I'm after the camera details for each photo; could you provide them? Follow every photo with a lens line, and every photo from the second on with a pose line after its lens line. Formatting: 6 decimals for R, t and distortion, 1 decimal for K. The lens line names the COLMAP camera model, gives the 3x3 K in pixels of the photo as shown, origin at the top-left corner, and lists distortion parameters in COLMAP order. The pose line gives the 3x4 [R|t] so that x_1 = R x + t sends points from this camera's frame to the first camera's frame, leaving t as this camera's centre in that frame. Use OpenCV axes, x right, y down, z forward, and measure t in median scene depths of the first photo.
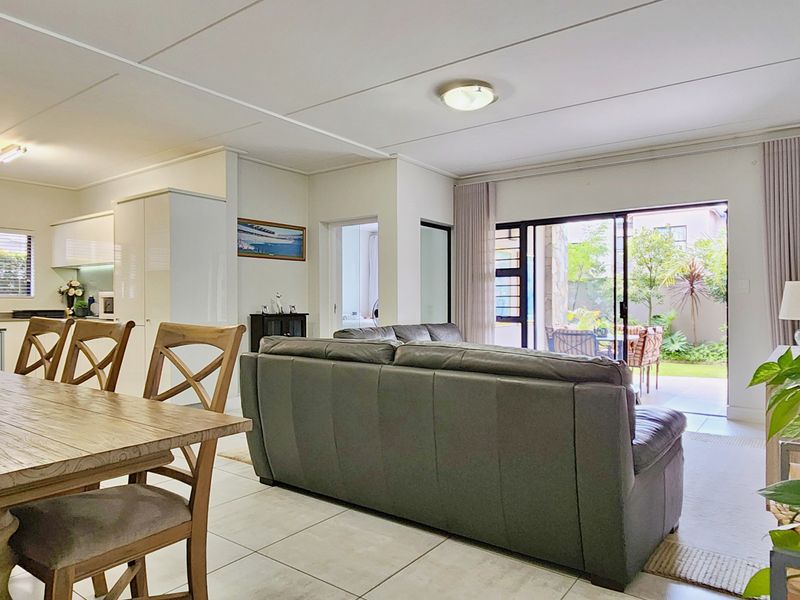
lens RADIAL K [[538.6, 0, 400.0], [0, 538.6, 300.0], [0, 0, 1]] dist [0.002193, 0.000242]
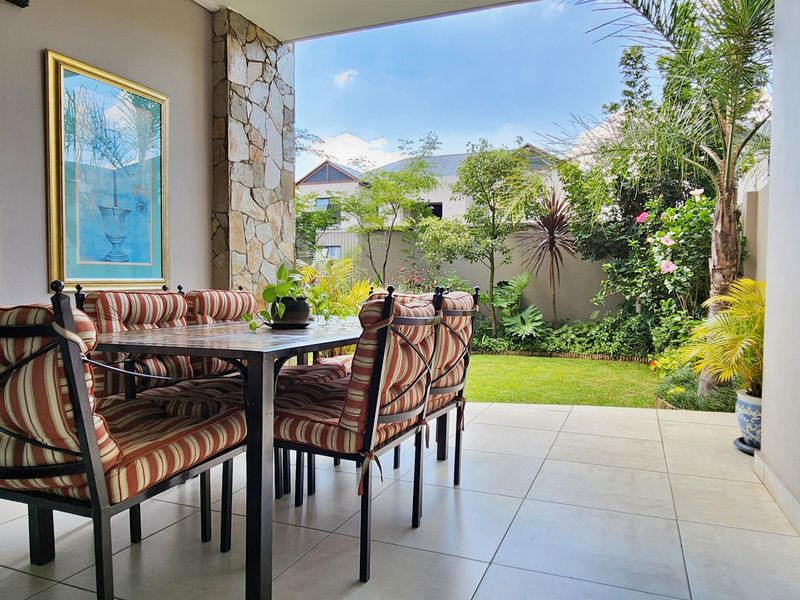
lens RADIAL K [[573.9, 0, 405.7], [0, 573.9, 301.6], [0, 0, 1]] dist [-0.004620, -0.003180]
pose [[0.968348, -0.006688, 0.249515, 0.204157], [-0.005685, 0.998791, 0.048833, 0.021491], [-0.249540, -0.048706, 0.967139, 0.382594]]
